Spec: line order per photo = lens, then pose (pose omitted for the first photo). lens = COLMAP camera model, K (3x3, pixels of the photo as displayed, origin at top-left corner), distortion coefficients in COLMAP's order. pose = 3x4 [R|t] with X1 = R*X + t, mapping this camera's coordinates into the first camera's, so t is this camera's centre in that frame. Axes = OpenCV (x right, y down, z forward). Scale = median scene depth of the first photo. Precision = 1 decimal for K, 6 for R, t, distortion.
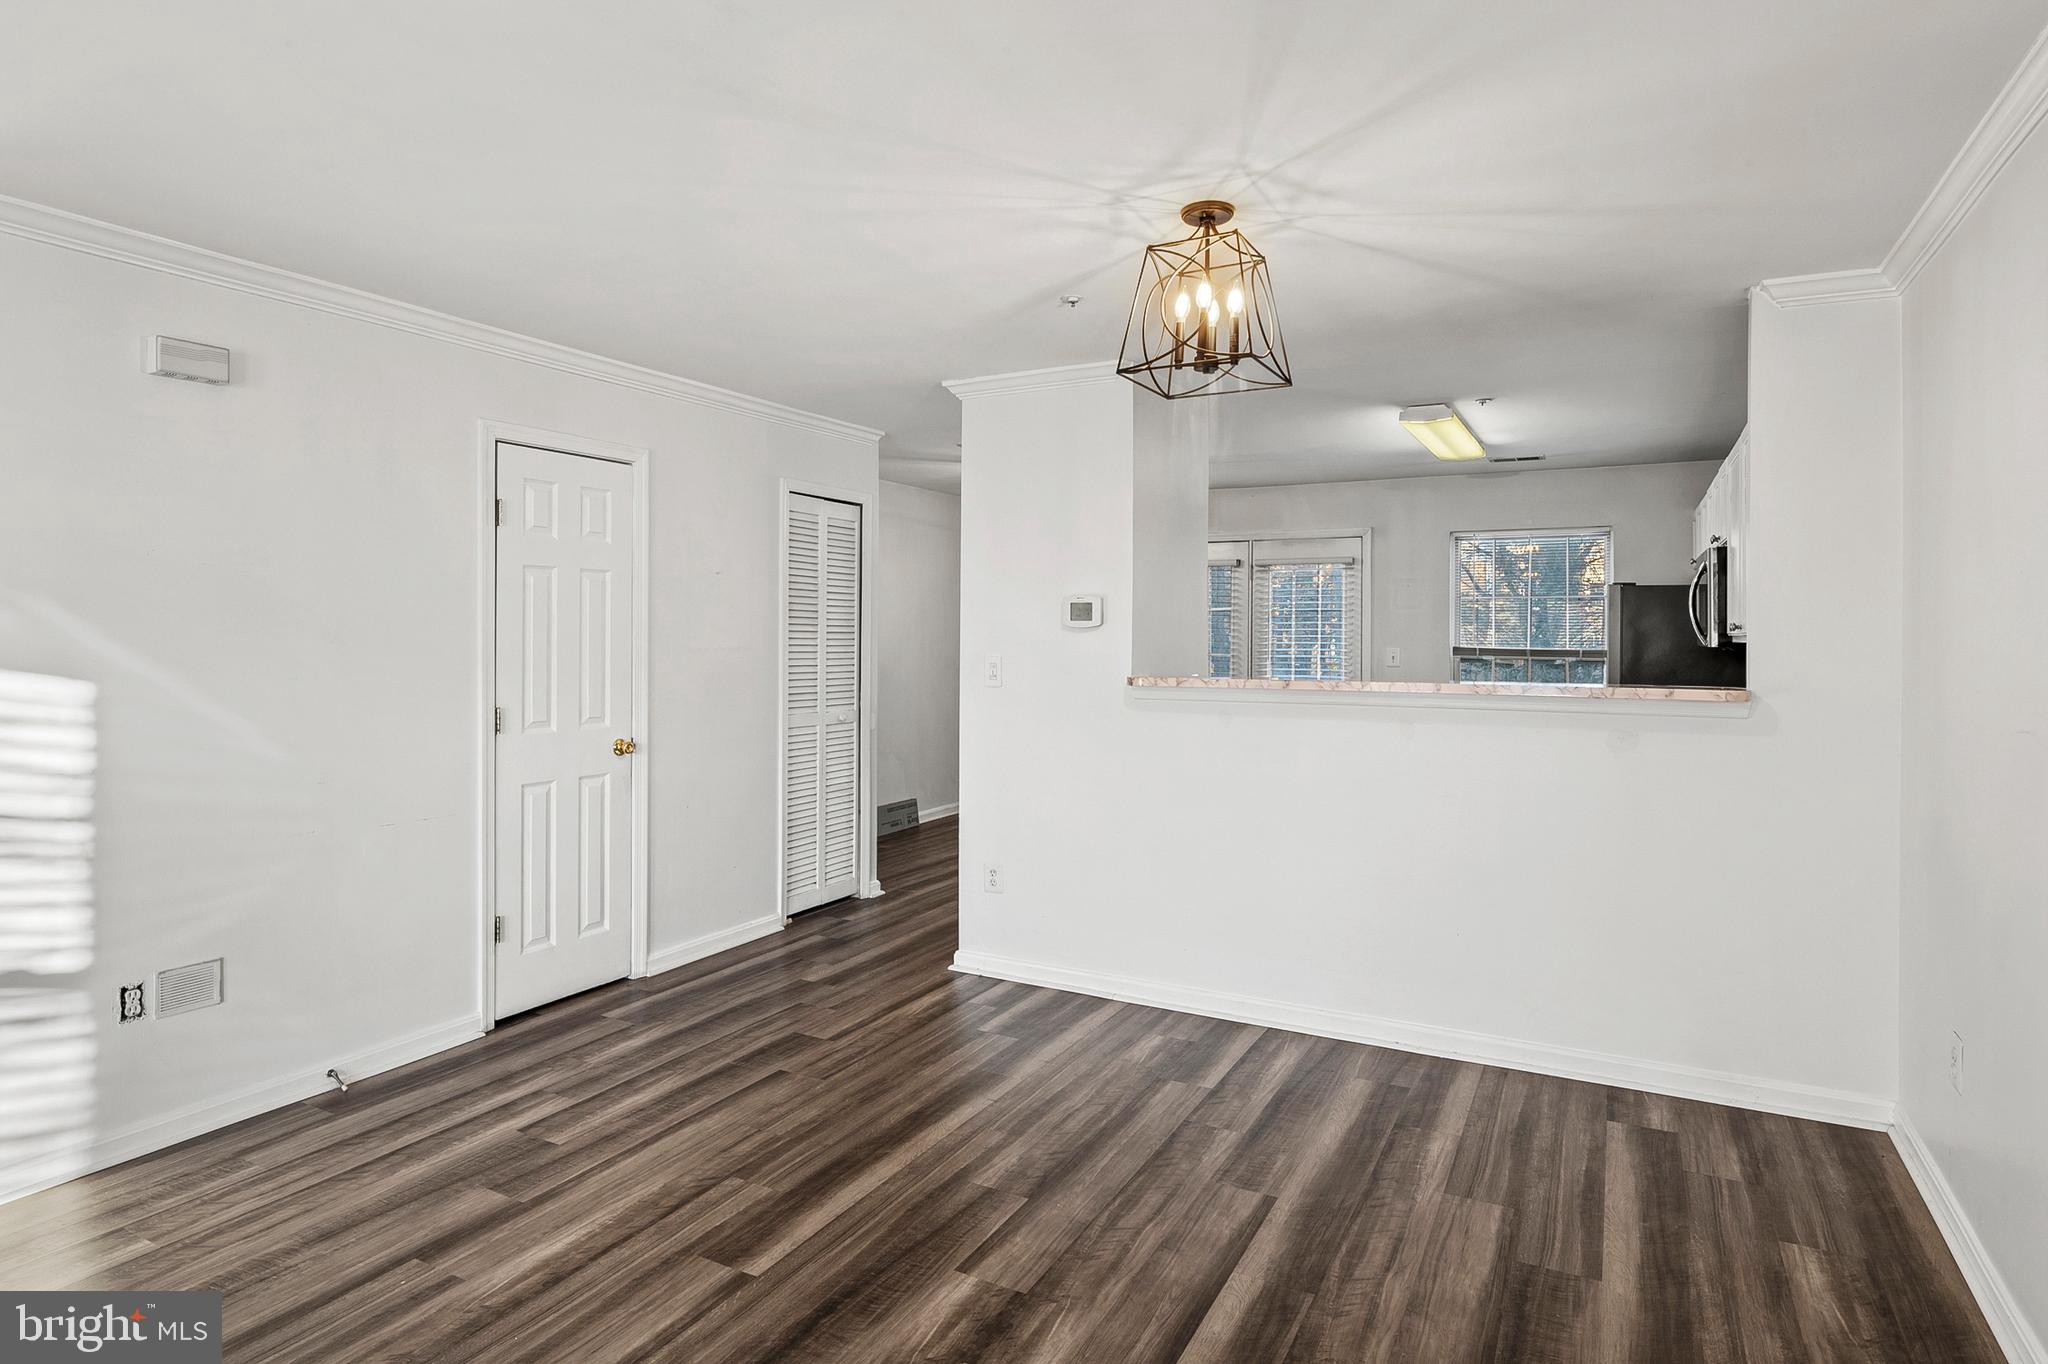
lens RADIAL K [[1091.1, 0, 1029.3], [0, 1091.1, 640.4], [0, 0, 1]] dist [-0.001520, -0.002143]
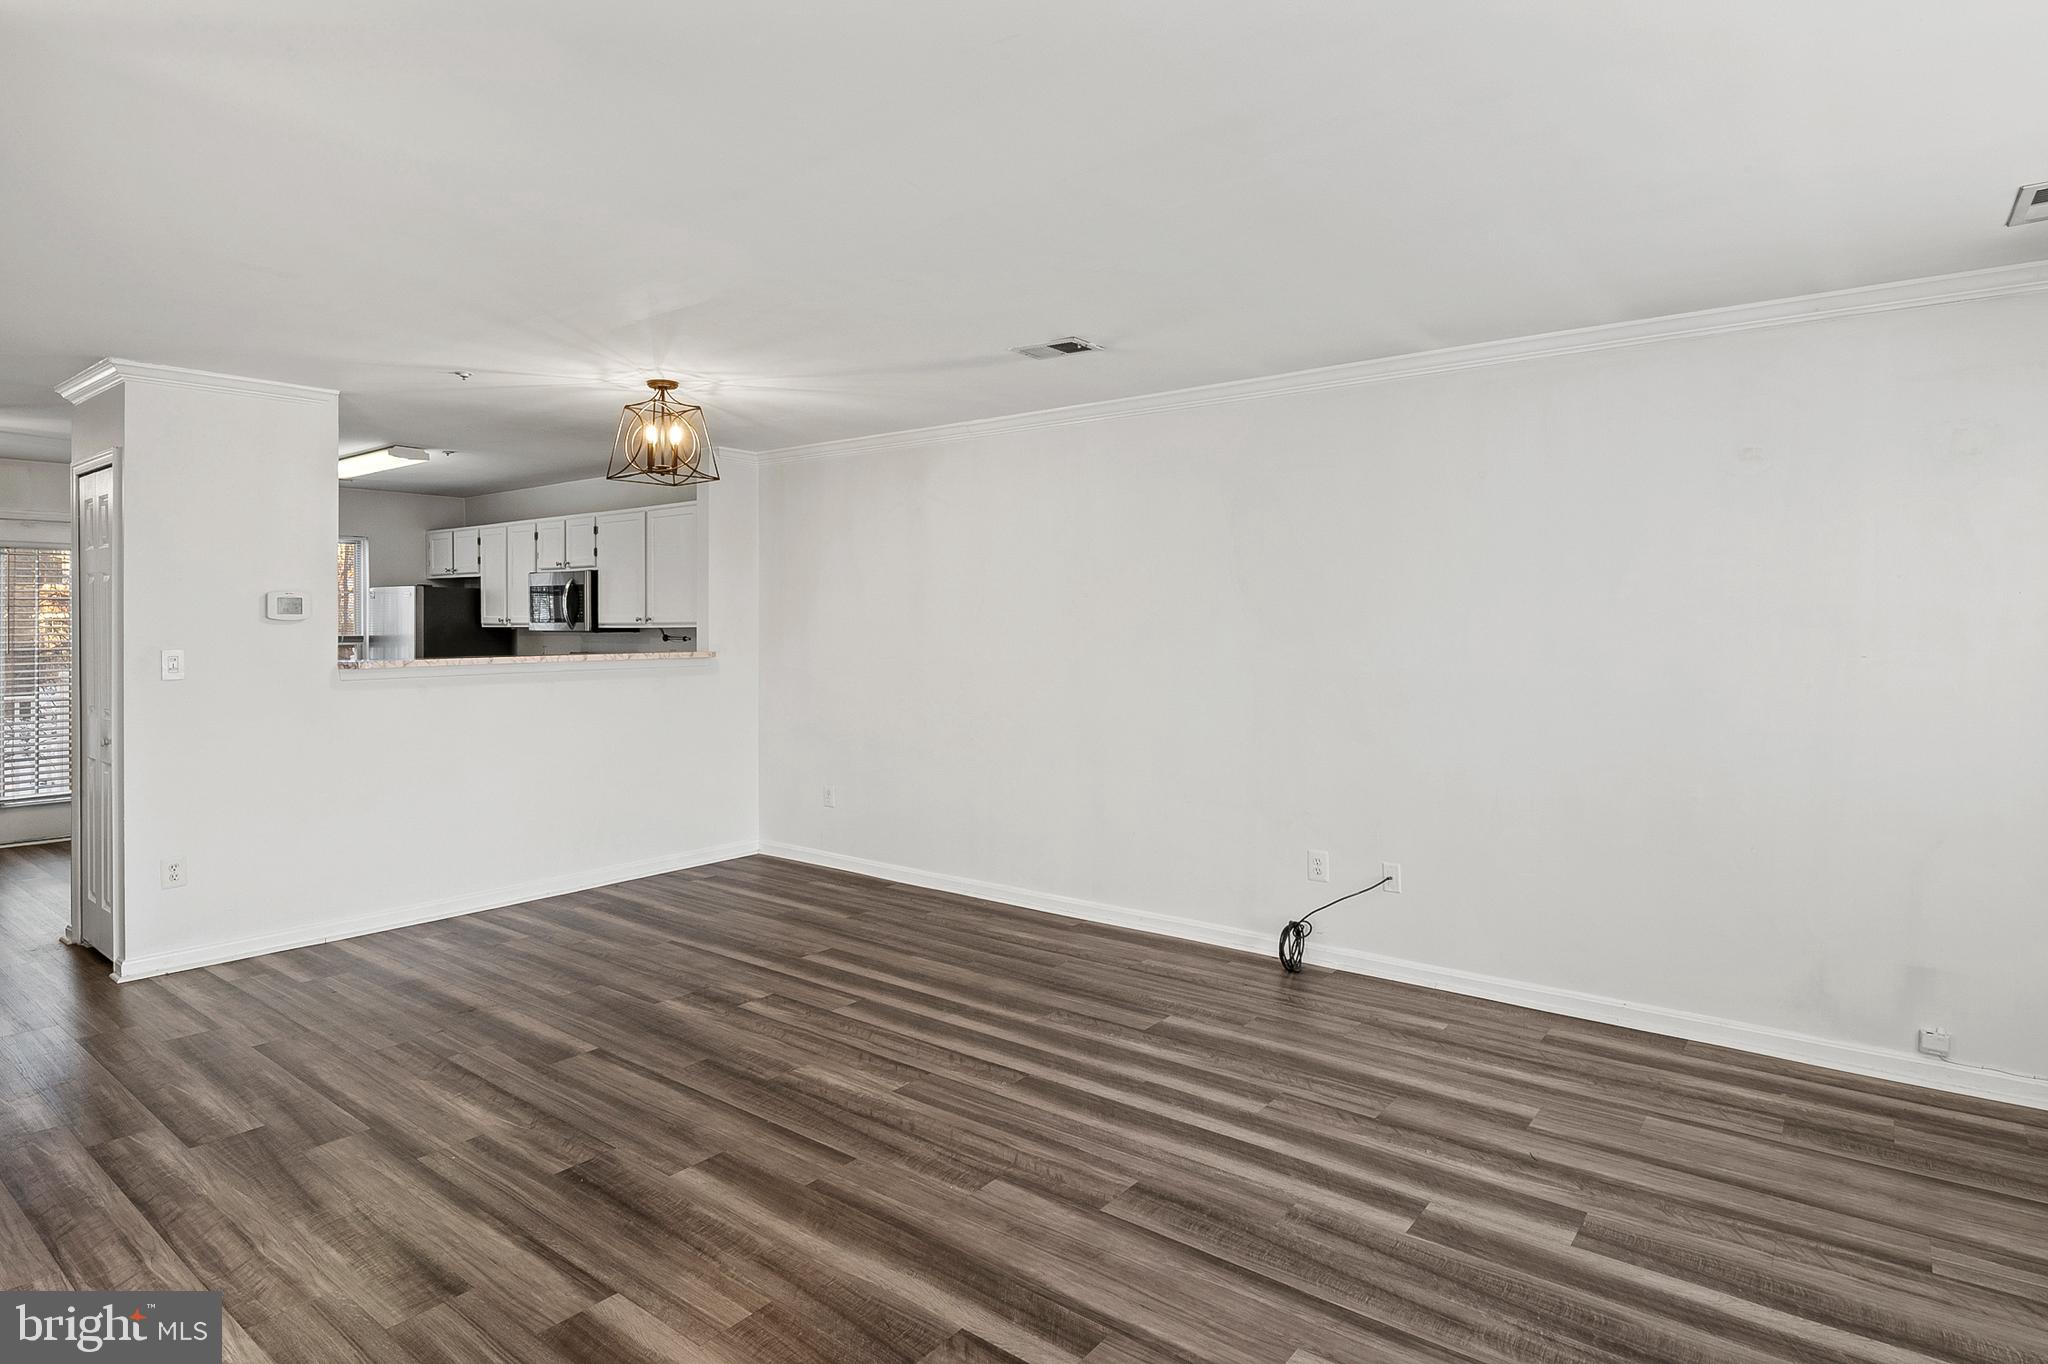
lens RADIAL K [[1091.1, 0, 1029.3], [0, 1091.1, 640.4], [0, 0, 1]] dist [-0.001520, -0.002143]
pose [[0.157928, -0.016874, 0.987306, -1.387233], [-0.003571, 0.999838, 0.017660, -0.013563], [-0.987444, -0.006315, 0.157842, 0.140583]]
